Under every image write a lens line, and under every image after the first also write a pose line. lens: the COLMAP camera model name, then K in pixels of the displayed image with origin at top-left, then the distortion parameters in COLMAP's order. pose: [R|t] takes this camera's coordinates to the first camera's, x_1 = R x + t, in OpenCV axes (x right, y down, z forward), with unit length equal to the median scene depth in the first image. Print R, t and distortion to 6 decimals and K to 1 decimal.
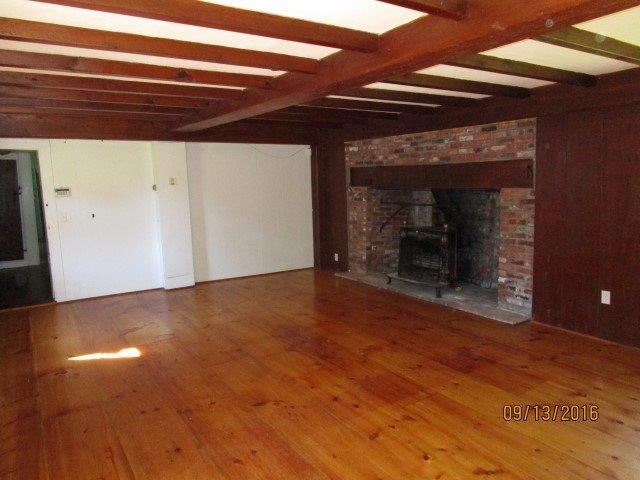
lens RADIAL K [[456.7, 0, 319.5], [0, 456.7, 239.5], [0, 0, 1]] dist [-0.023627, -0.000577]
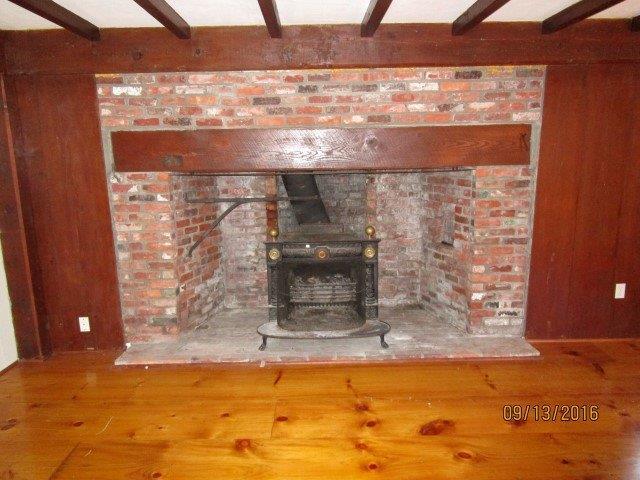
lens RADIAL K [[456.7, 0, 318.5], [0, 456.7, 240.1], [0, 0, 1]] dist [-0.023627, -0.000577]
pose [[0.549183, -0.146145, 0.822824, -0.286417], [0.117756, 0.988300, 0.096941, -0.090208], [-0.827364, 0.043654, 0.559967, 0.756669]]
